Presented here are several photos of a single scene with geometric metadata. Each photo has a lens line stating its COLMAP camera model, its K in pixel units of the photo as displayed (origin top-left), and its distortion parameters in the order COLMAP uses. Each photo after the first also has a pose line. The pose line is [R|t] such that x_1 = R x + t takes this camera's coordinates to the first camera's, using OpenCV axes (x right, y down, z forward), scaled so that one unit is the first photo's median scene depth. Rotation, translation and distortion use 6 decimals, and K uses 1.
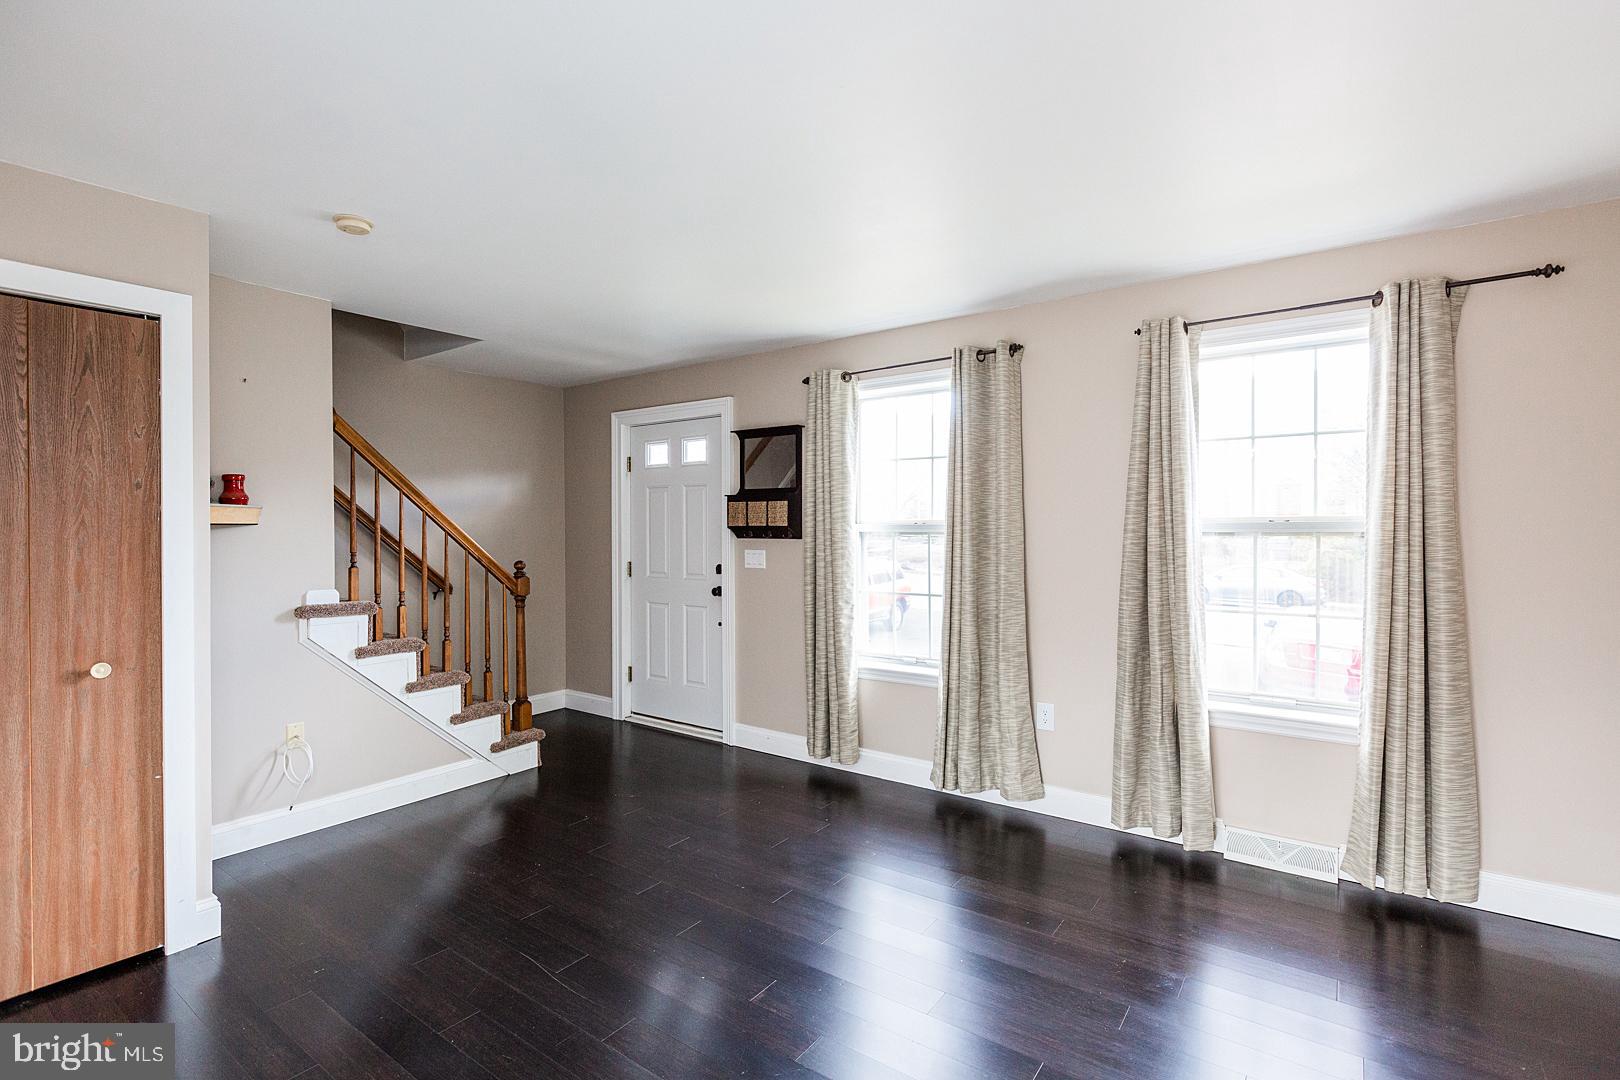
lens RADIAL K [[766.4, 0, 803.8], [0, 766.4, 530.3], [0, 0, 1]] dist [-0.002268, 0.000313]
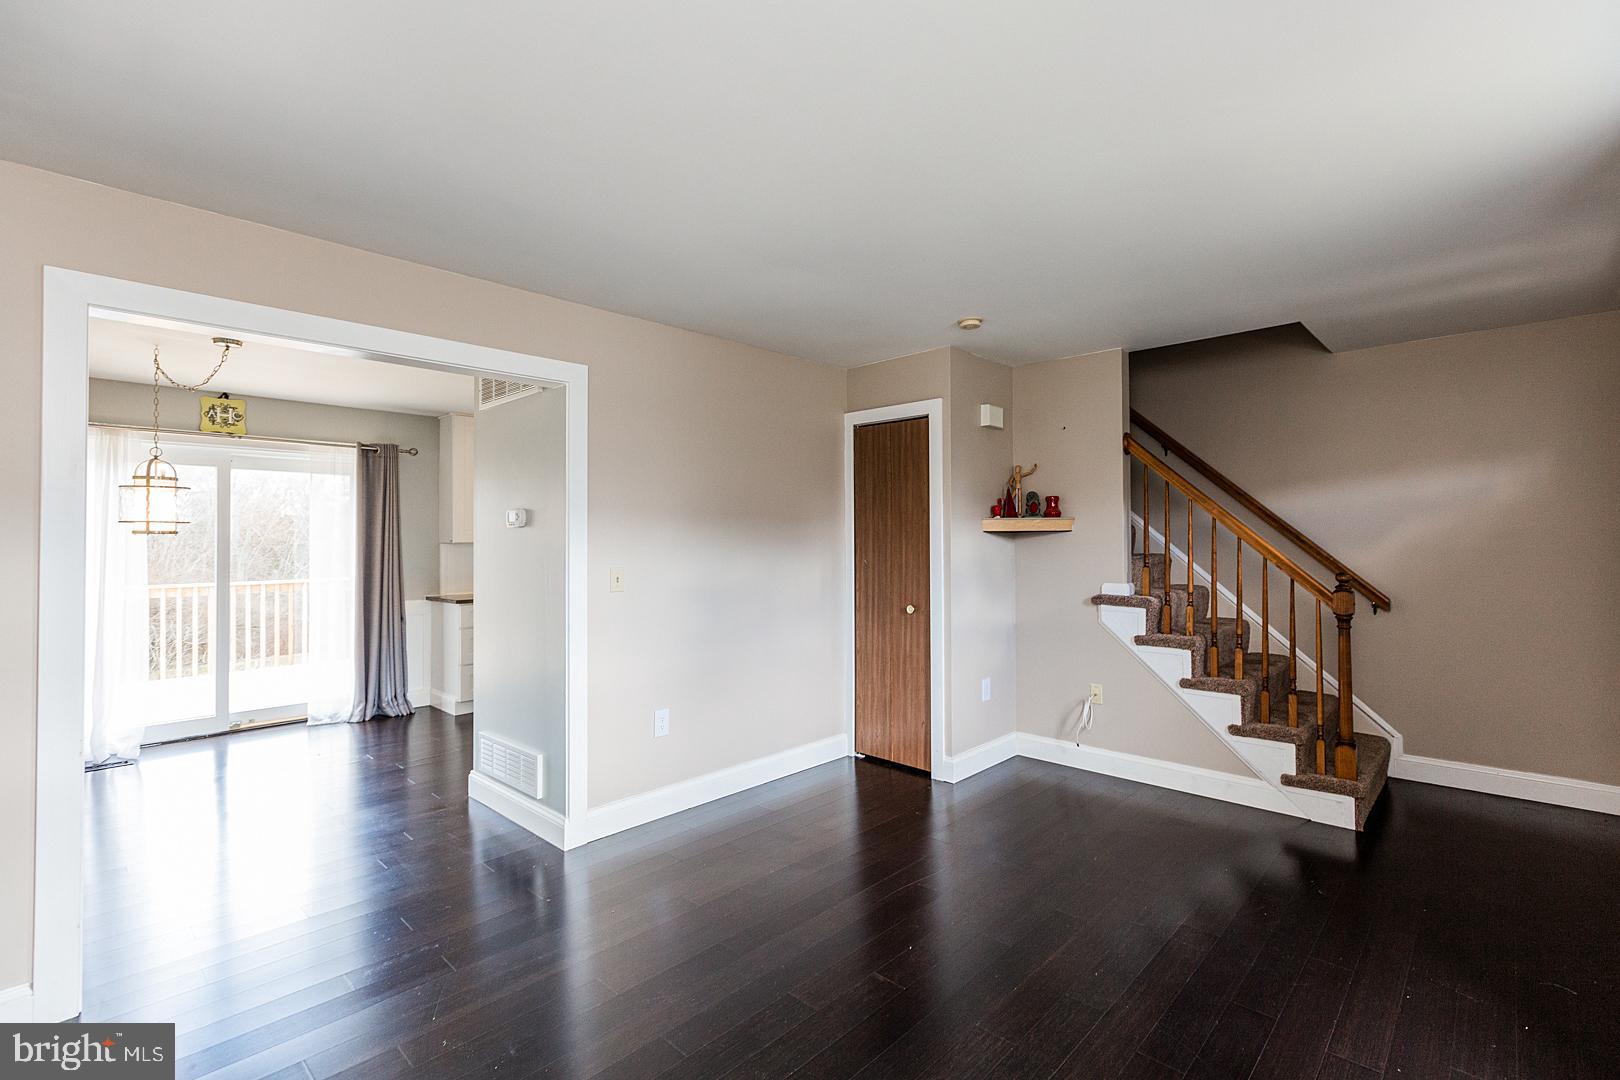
lens RADIAL K [[738.4, 0, 806.3], [0, 738.4, 536.5], [0, 0, 1]] dist [0.003828, 0.000341]
pose [[-0.152647, -0.005084, -0.988268, 0.640471], [-0.001031, 0.999987, -0.004985, 0.008003], [0.988280, 0.000258, -0.152650, 0.701631]]
